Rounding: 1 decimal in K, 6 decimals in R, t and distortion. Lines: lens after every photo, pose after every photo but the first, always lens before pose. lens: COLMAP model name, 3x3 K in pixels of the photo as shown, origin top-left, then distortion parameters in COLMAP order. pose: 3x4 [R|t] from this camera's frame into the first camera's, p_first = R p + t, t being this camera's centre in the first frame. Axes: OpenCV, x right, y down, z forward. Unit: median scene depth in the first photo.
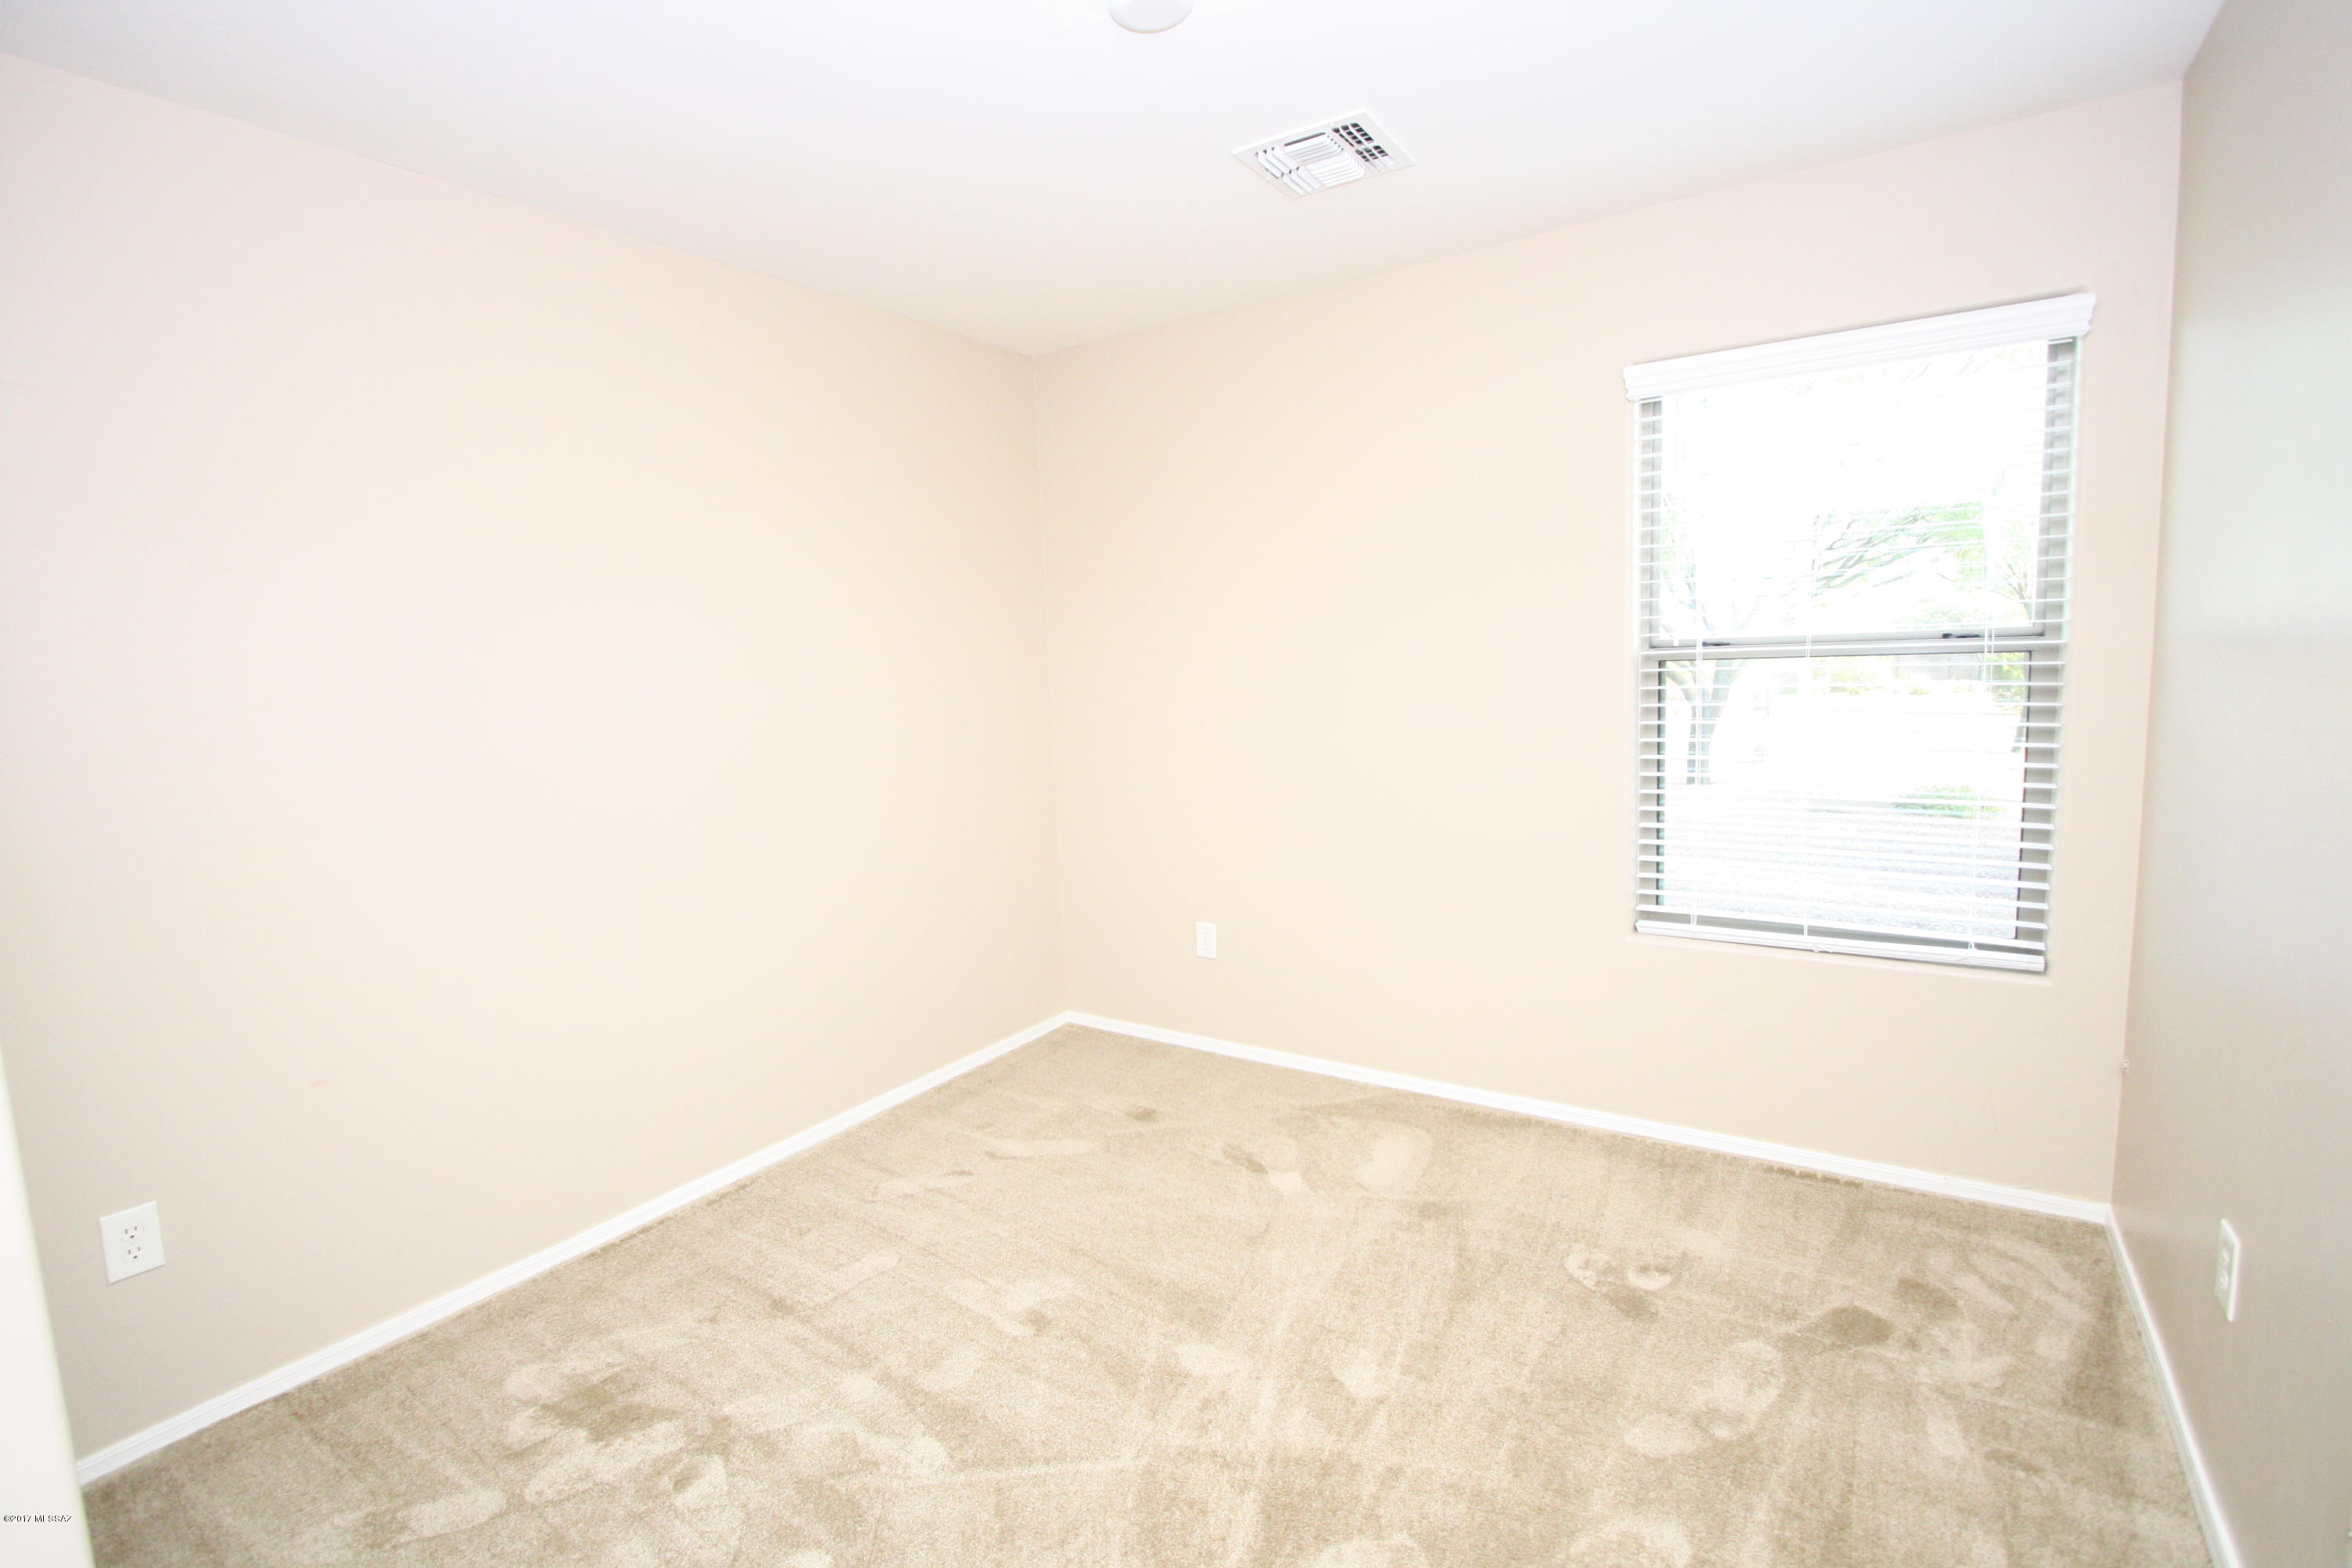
lens RADIAL K [[1090.8, 0, 1178.9], [0, 1090.8, 782.1], [0, 0, 1]] dist [-0.021322, 0.002971]
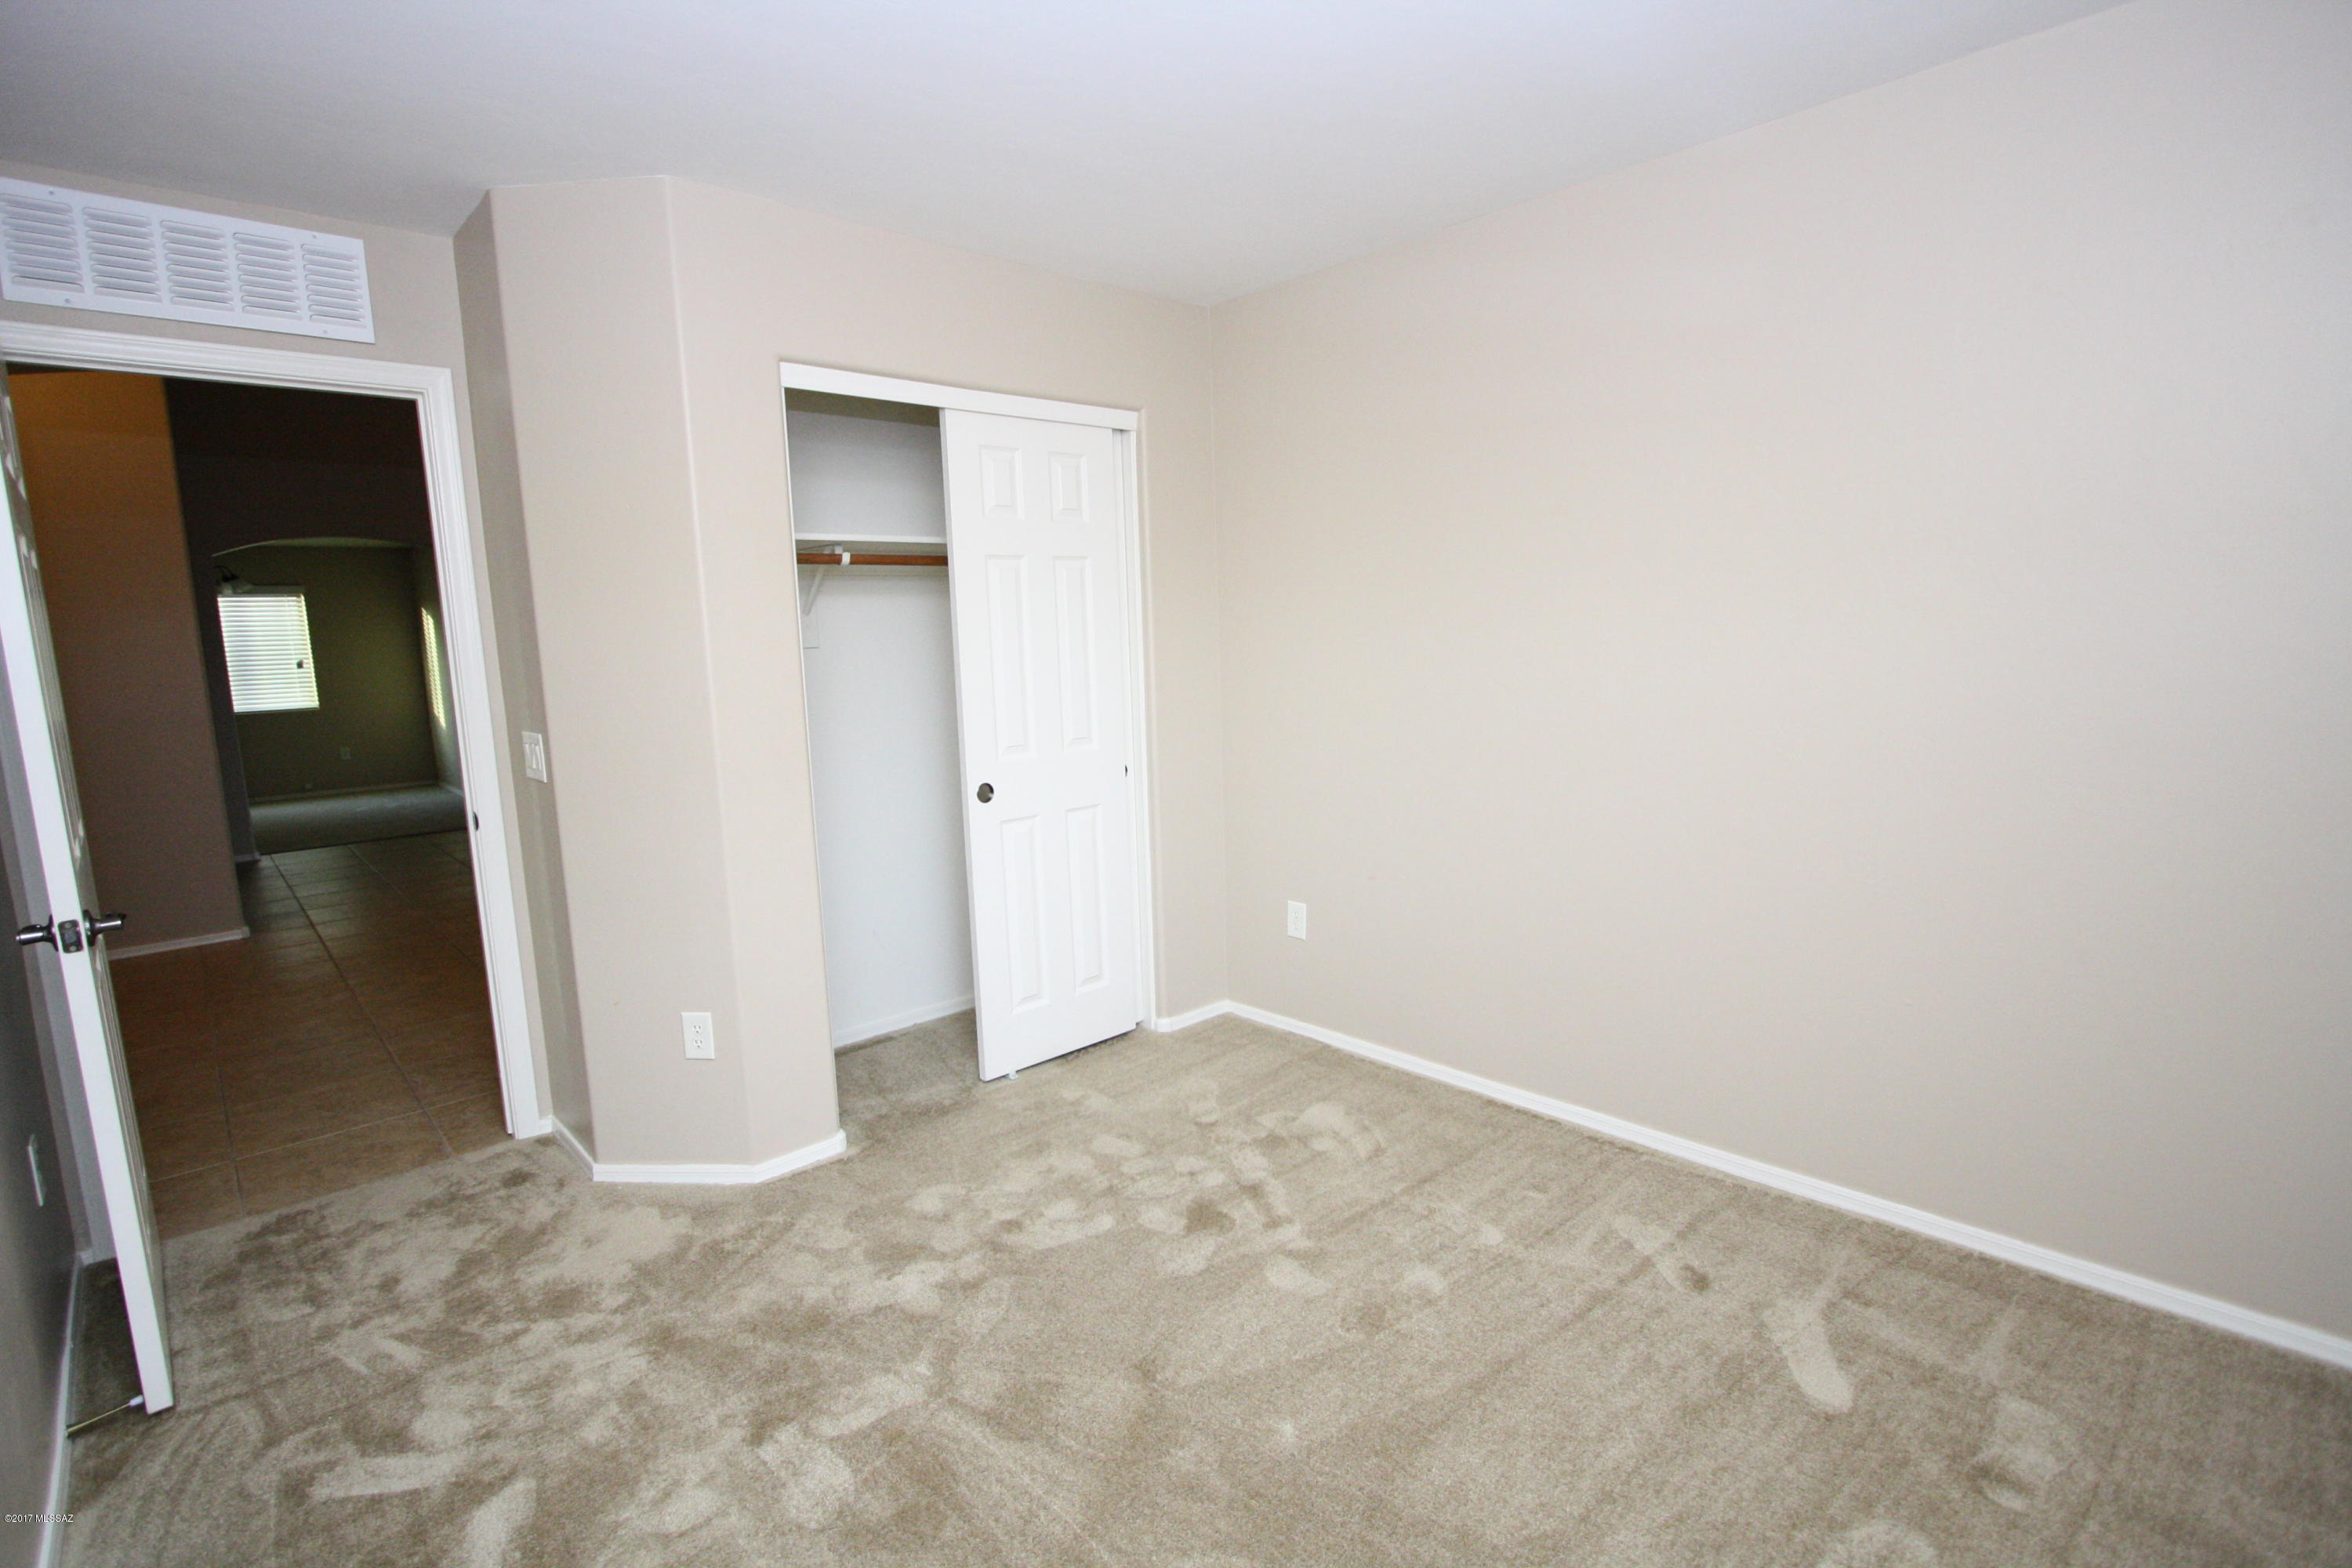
lens RADIAL K [[1090.8, 0, 1185.0], [0, 1090.8, 795.3], [0, 0, 1]] dist [-0.021322, 0.002971]
pose [[-0.247002, 0.178401, -0.952451, 0.593928], [-0.067003, 0.977410, 0.200451, -0.113021], [0.966696, 0.113329, -0.229469, 0.830674]]
